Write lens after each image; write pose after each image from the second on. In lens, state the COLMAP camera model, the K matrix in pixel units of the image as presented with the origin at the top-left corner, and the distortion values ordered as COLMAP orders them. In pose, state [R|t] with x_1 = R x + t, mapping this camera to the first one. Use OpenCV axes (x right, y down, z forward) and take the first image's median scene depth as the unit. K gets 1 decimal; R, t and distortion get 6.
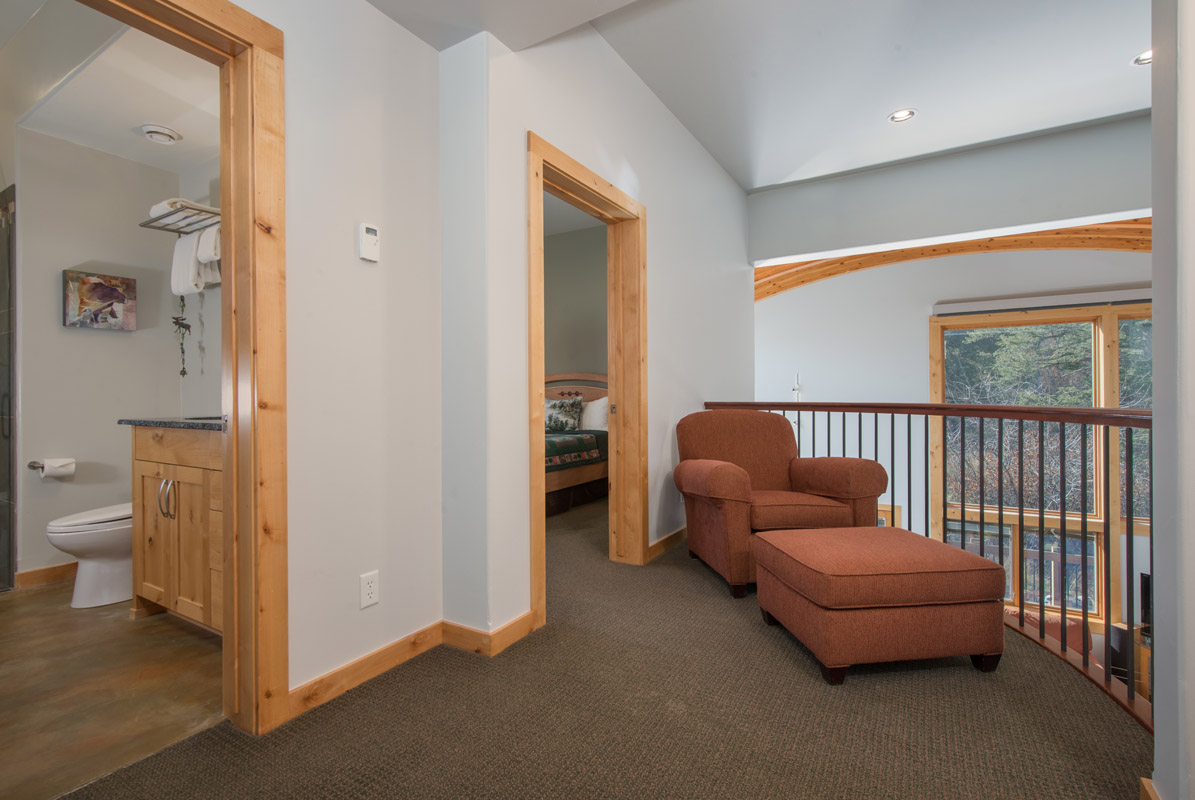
lens RADIAL K [[540.8, 0, 600.9], [0, 540.8, 397.9], [0, 0, 1]] dist [-0.014411, -0.000517]
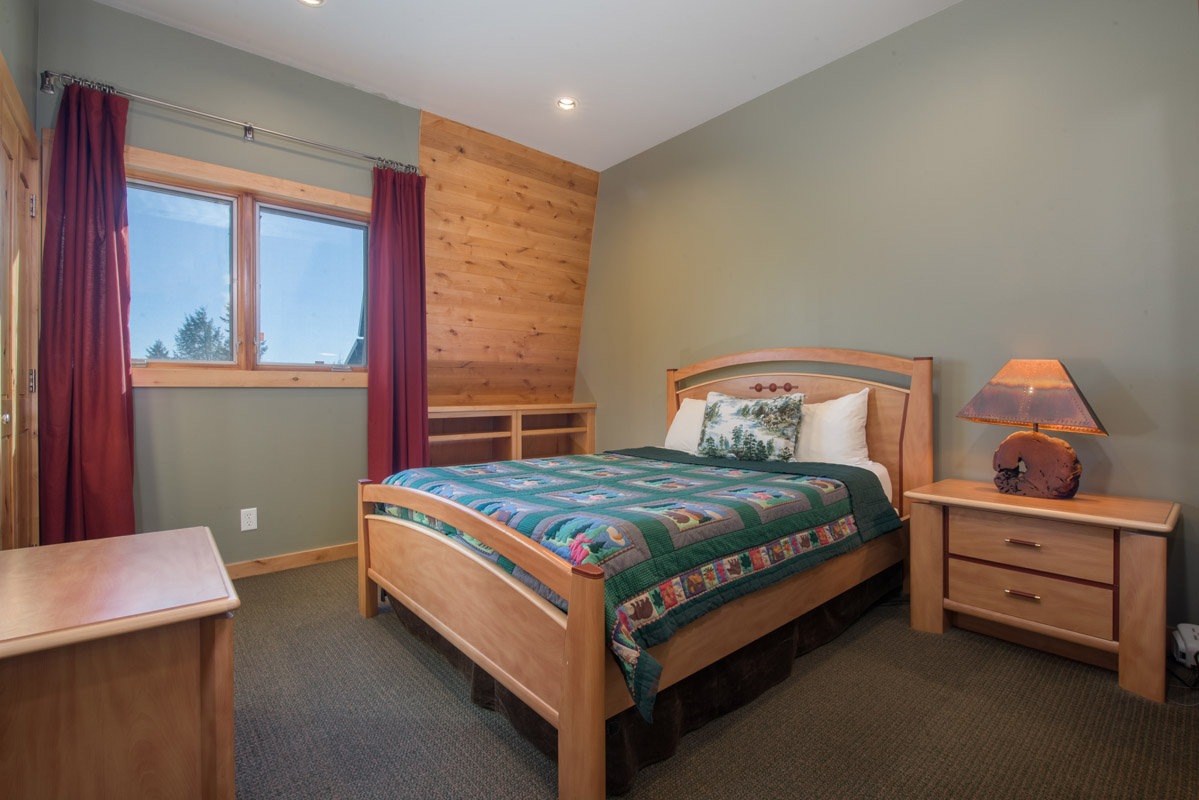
lens RADIAL K [[542.6, 0, 598.1], [0, 542.6, 393.9], [0, 0, 1]] dist [-0.014411, -0.000517]
pose [[0.947772, 0.006353, -0.318886, -0.090449], [-0.005727, 0.999979, 0.002901, -0.004188], [0.318897, -0.000923, 0.947789, 0.774486]]
